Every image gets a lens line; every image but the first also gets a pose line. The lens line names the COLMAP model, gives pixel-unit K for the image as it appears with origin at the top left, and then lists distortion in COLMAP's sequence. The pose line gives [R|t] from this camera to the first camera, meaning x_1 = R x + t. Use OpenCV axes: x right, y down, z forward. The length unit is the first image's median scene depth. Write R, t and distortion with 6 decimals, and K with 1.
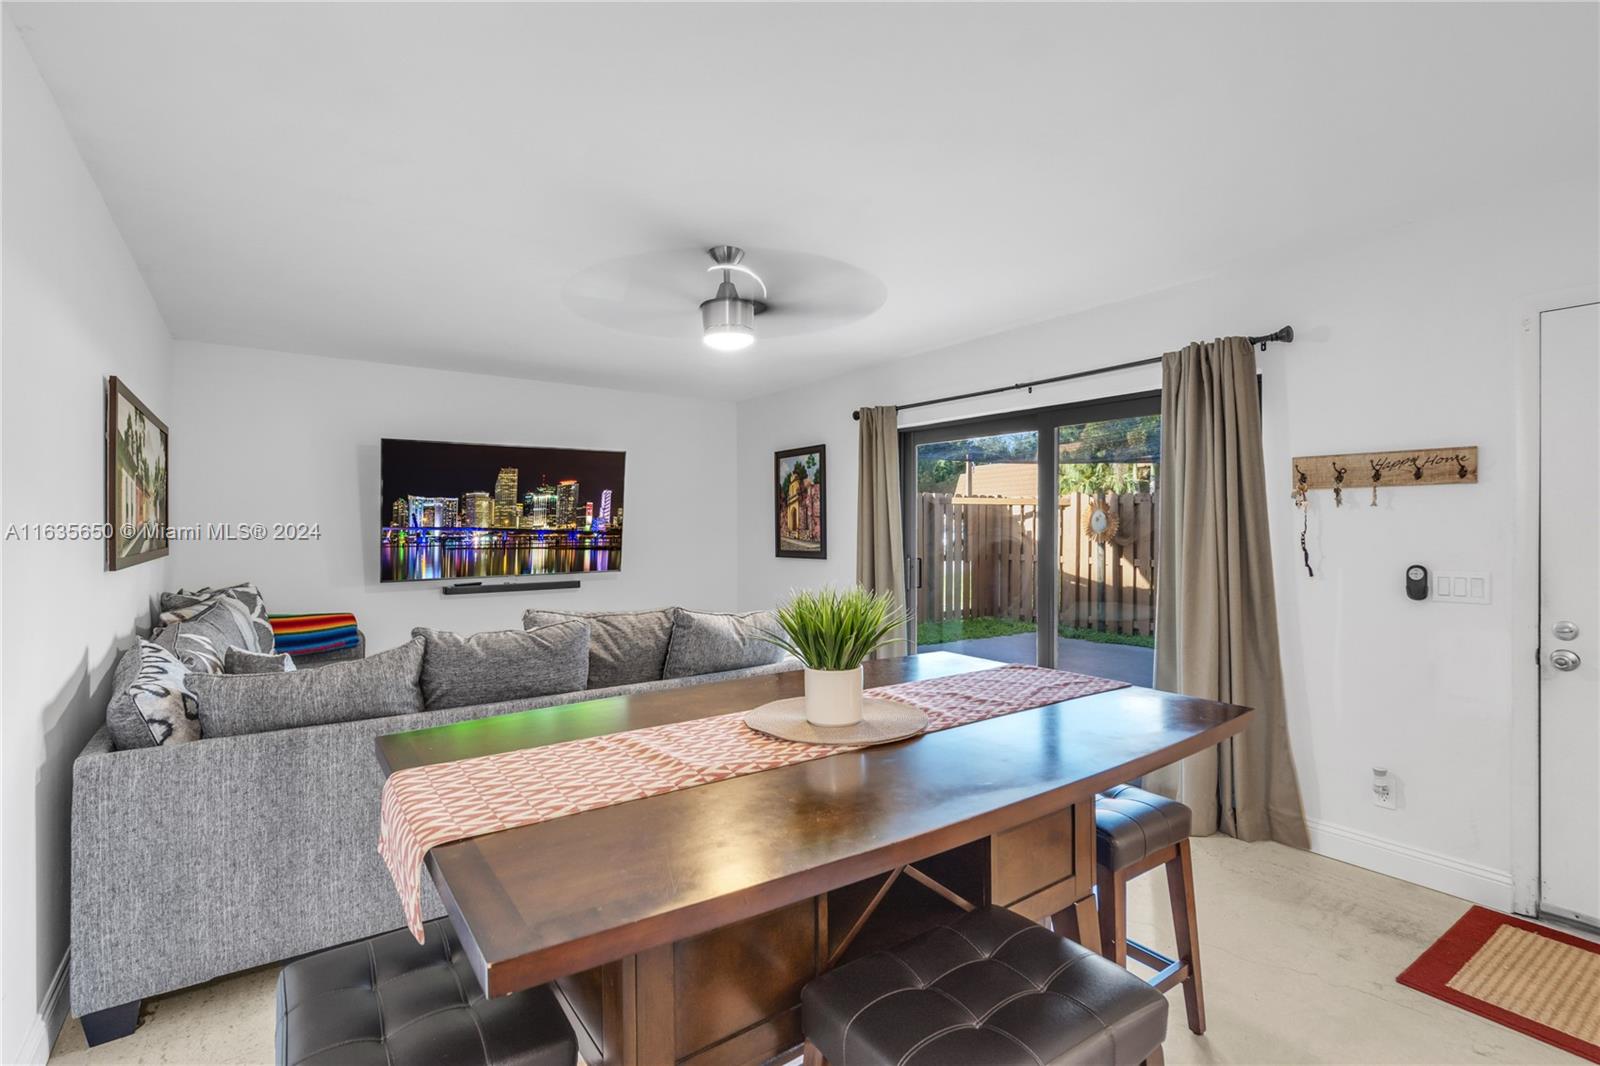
lens RADIAL K [[749.6, 0, 804.8], [0, 749.6, 512.0], [0, 0, 1]] dist [-0.025603, 0.029356]
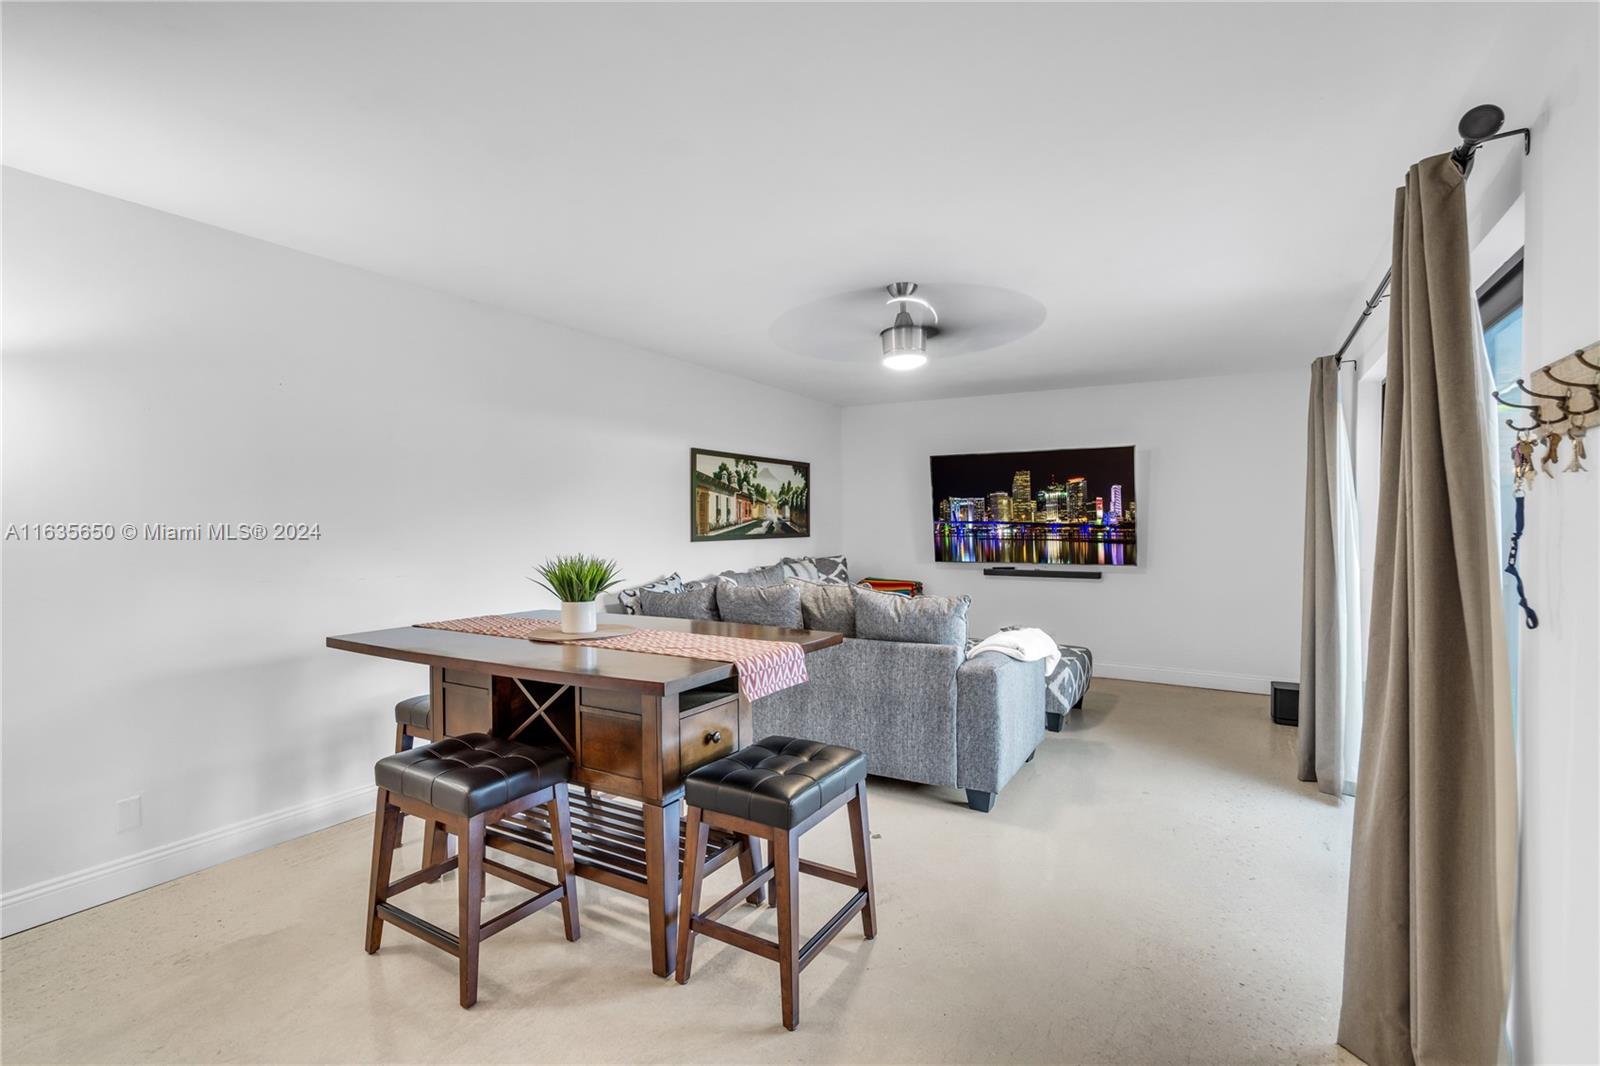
lens RADIAL K [[740.3, 0, 794.4], [0, 740.3, 528.3], [0, 0, 1]] dist [-0.039535, 0.000219]
pose [[0.388335, 0.009507, -0.921469, 0.527581], [0.018769, 0.999658, 0.018224, 0.003817], [0.921327, -0.024372, 0.388024, 0.227516]]
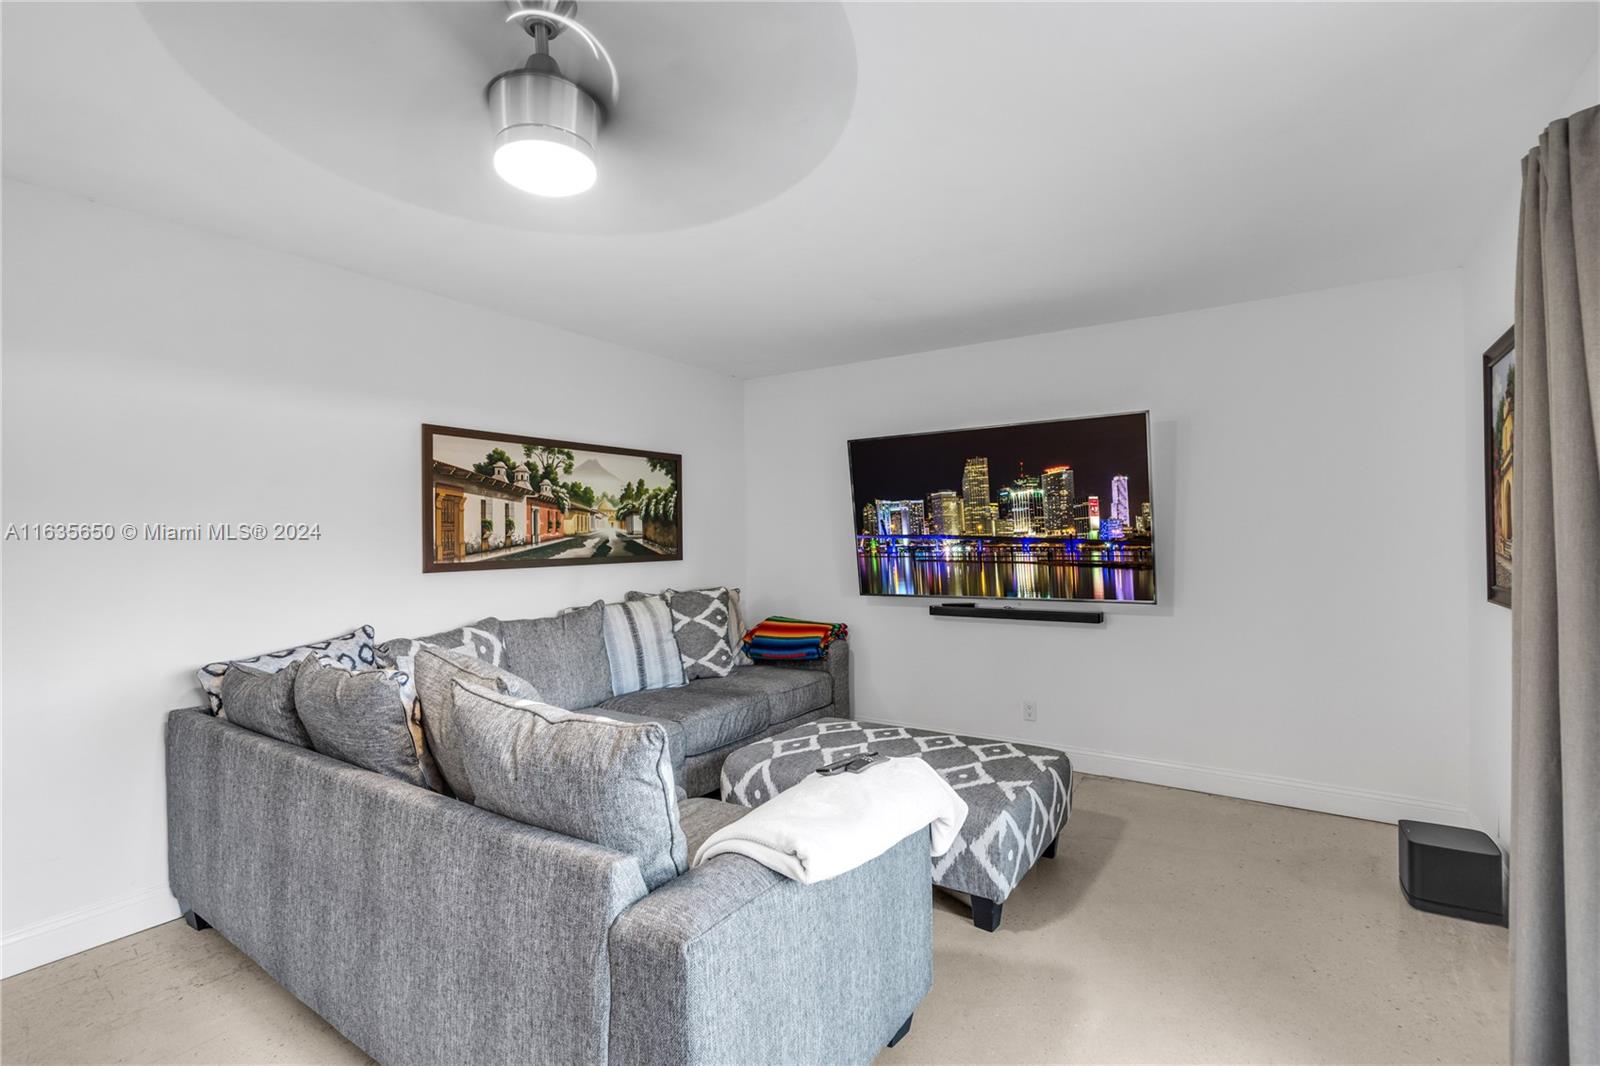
lens RADIAL K [[734.7, 0, 803.0], [0, 734.7, 525.9], [0, 0, 1]] dist [-0.000913, 0.000307]
pose [[0.339202, -0.013856, -0.940612, 0.252290], [0.029170, 0.999566, -0.004205, 0.009575], [0.940261, -0.026012, 0.339458, 0.579686]]
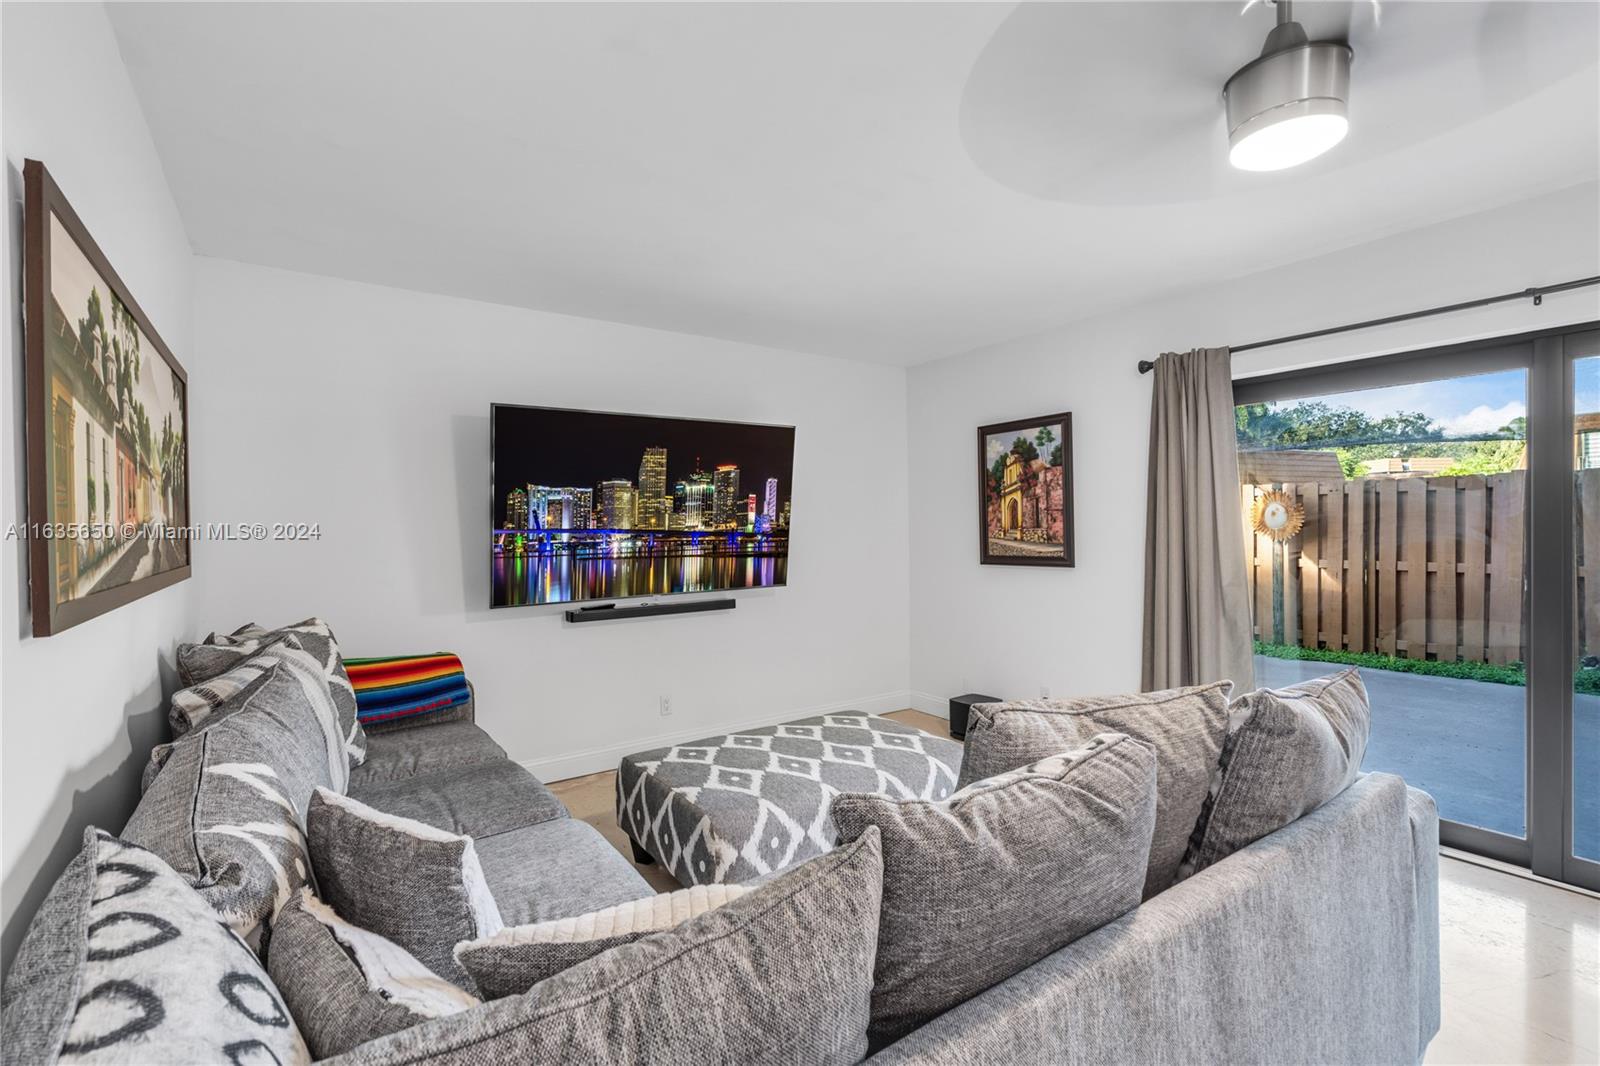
lens RADIAL K [[717.5, 0, 800.4], [0, 717.5, 529.5], [0, 0, 1]] dist [-0.001208, 0.000129]
pose [[0.999884, -0.010651, -0.010866, -0.250812], [0.010880, 0.999714, 0.021279, 0.008380], [0.010637, -0.021395, 0.999715, 0.304816]]
